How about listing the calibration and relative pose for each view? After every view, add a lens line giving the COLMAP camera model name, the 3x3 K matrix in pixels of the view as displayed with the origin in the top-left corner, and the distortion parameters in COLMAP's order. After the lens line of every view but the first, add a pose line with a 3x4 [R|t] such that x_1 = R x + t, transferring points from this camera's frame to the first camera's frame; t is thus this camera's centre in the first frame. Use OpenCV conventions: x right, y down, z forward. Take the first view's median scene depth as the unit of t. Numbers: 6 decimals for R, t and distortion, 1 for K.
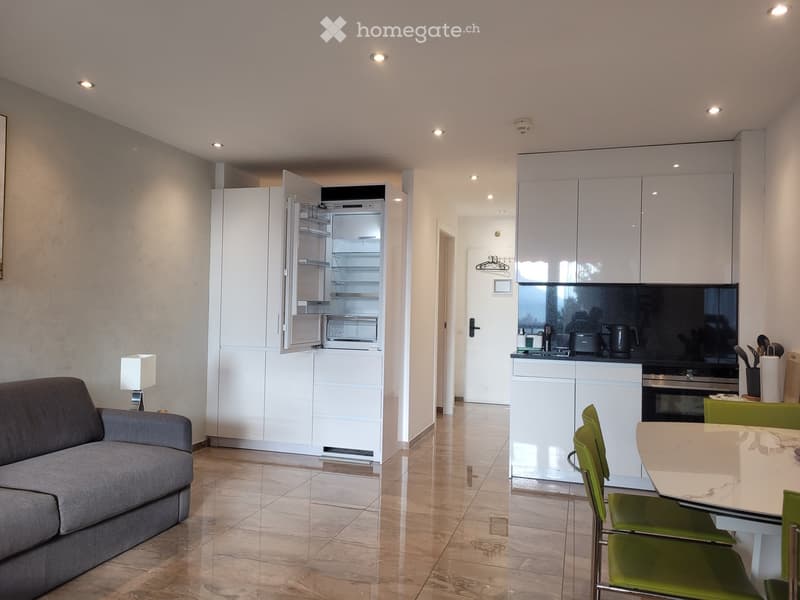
lens RADIAL K [[605.0, 0, 400.0], [0, 605.0, 300.0], [0, 0, 1]] dist [0.050478, -0.040434]
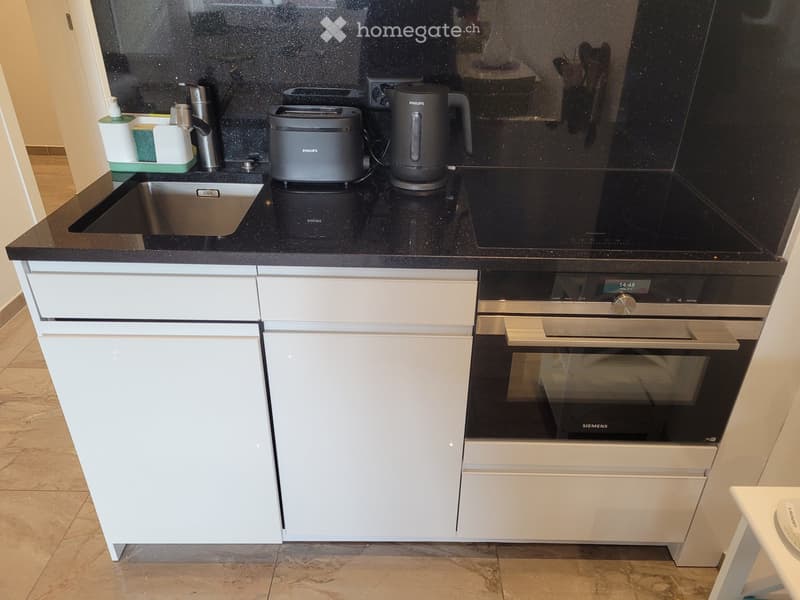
lens RADIAL K [[625.1, 0, 390.6], [0, 625.1, 298.8], [0, 0, 1]] dist [0.005272, 0.000574]
pose [[0.962920, -0.143694, 0.228336, 0.289468], [0.004073, 0.854001, 0.520255, -0.035287], [-0.269757, -0.500034, 0.822920, 0.764320]]
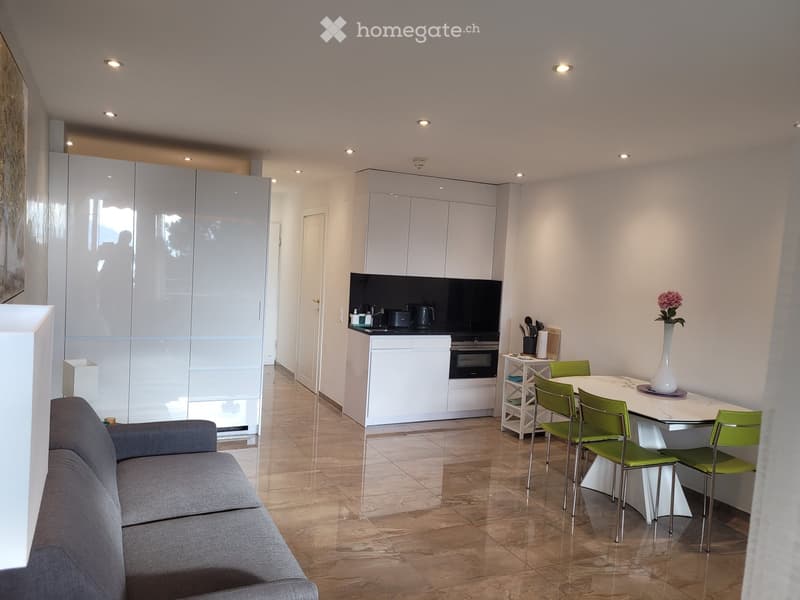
lens RADIAL K [[605.0, 0, 400.0], [0, 605.0, 300.0], [0, 0, 1]] dist [0.050478, -0.040434]
pose [[0.722173, -0.019382, 0.691440, -0.690829], [-0.050661, 0.995441, 0.080817, -0.089355], [-0.689854, -0.093393, 0.717899, 0.053787]]
